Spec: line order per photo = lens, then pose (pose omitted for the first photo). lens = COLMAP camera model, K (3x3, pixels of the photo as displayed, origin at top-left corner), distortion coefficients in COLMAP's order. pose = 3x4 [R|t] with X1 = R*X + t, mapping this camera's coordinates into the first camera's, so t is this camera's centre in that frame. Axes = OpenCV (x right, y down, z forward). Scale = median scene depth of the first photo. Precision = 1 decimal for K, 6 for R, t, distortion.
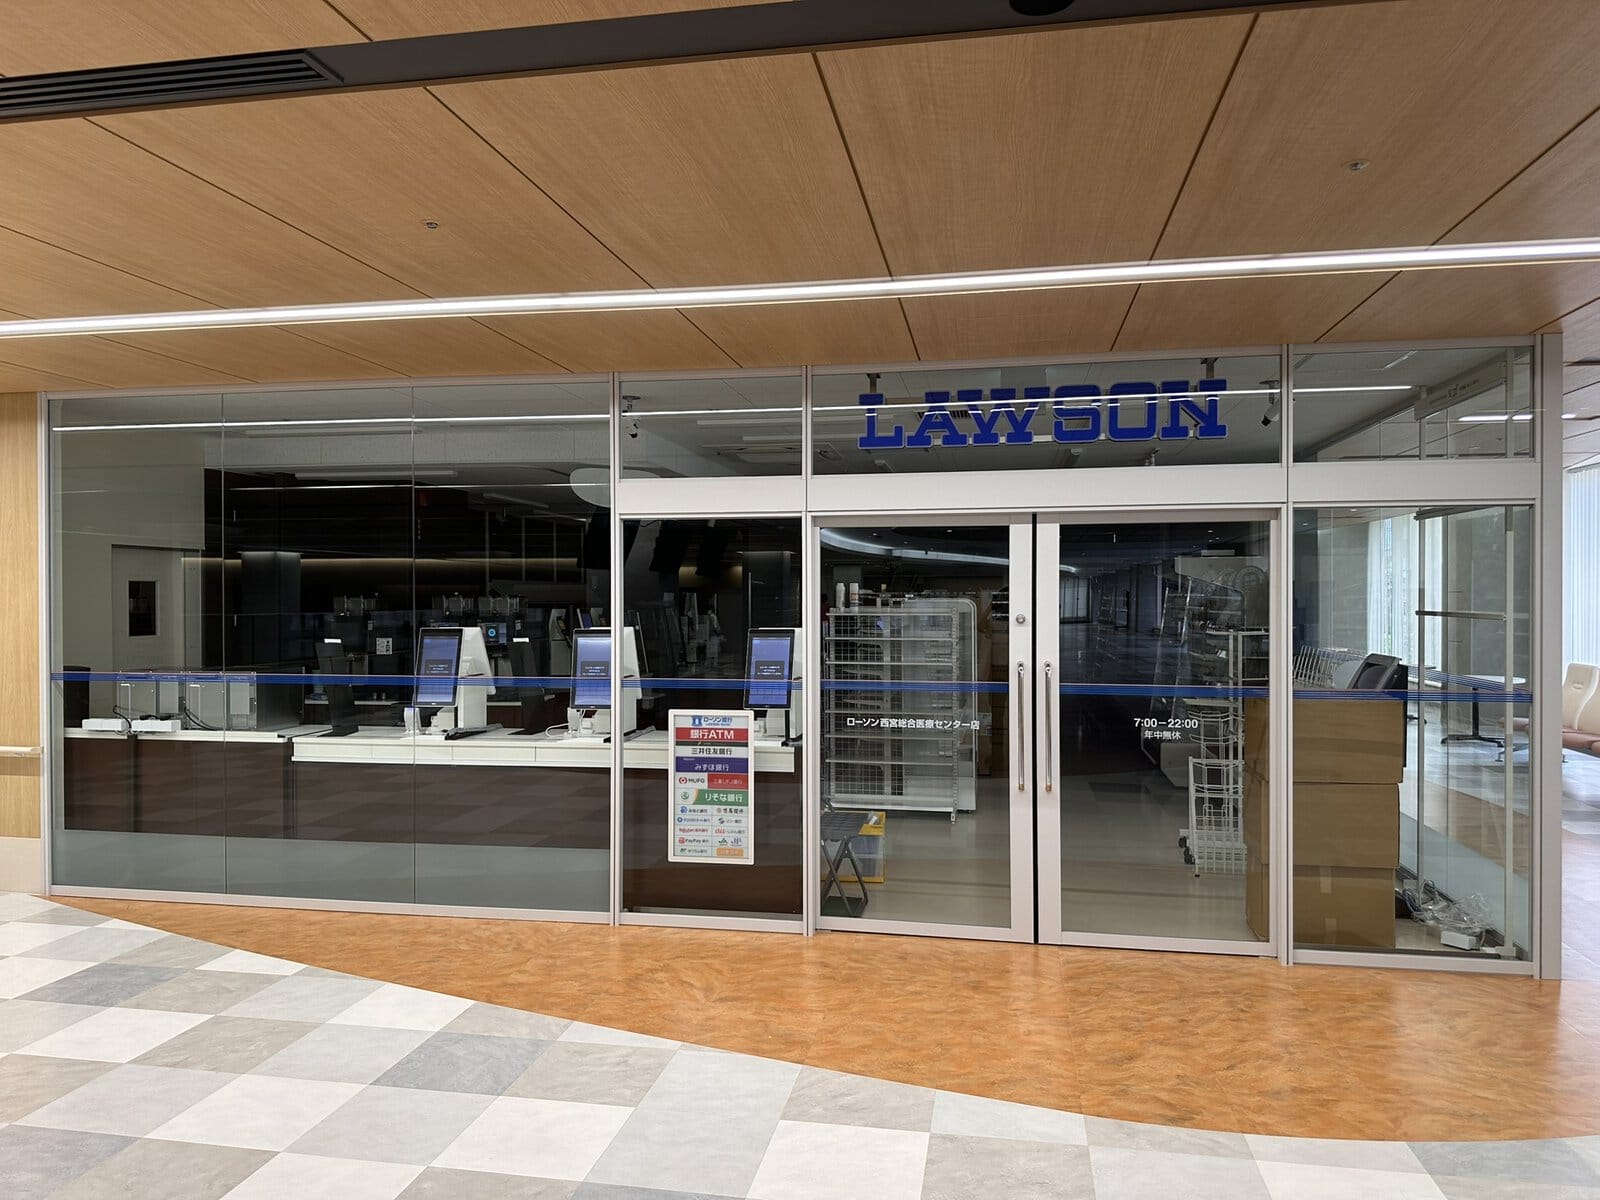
lens RADIAL K [[1134.4, 0, 799.3], [0, 1134.4, 603.0], [0, 0, 1]] dist [0.000759, 0.000030]
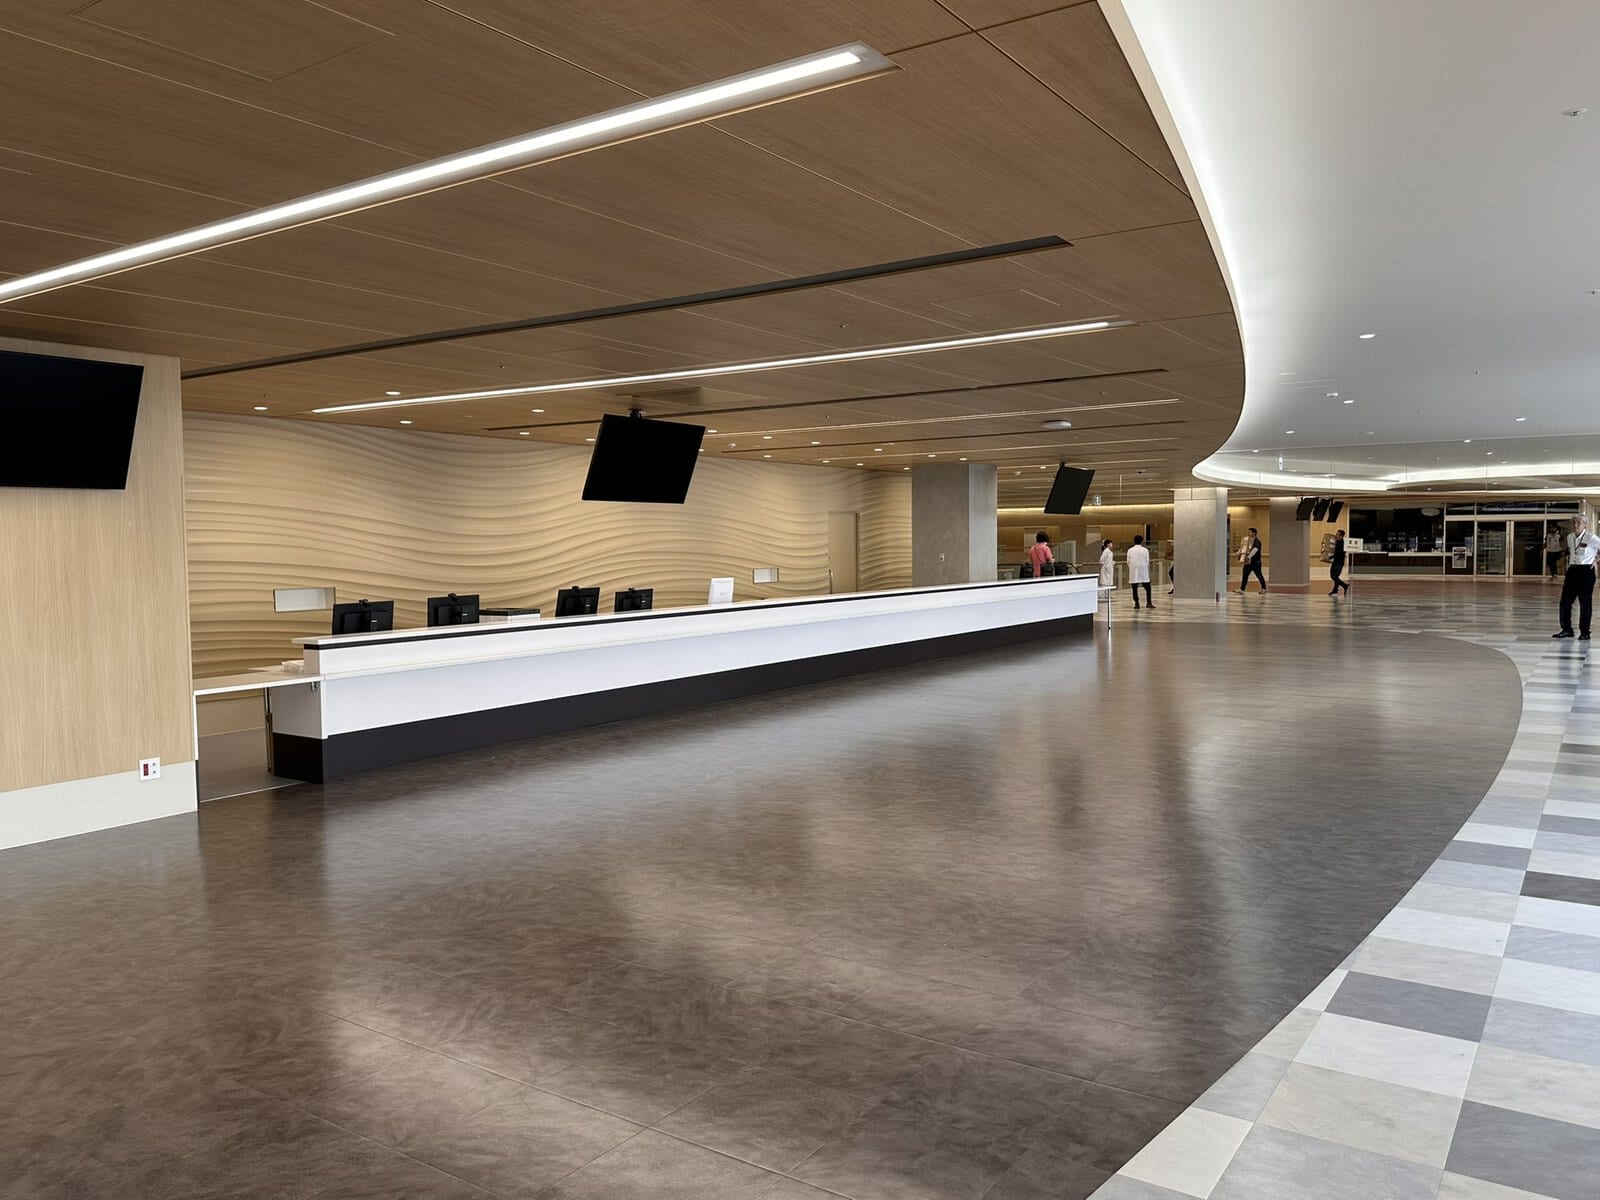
lens RADIAL K [[1213.3, 0, 801.9], [0, 1213.3, 600.4], [0, 0, 1]] dist [-0.015547, -0.005088]
pose [[0.916940, 0.018034, -0.398617, -0.836165], [0.005003, 0.998380, 0.056676, -0.026628], [0.398994, -0.053963, 0.915364, -7.636737]]
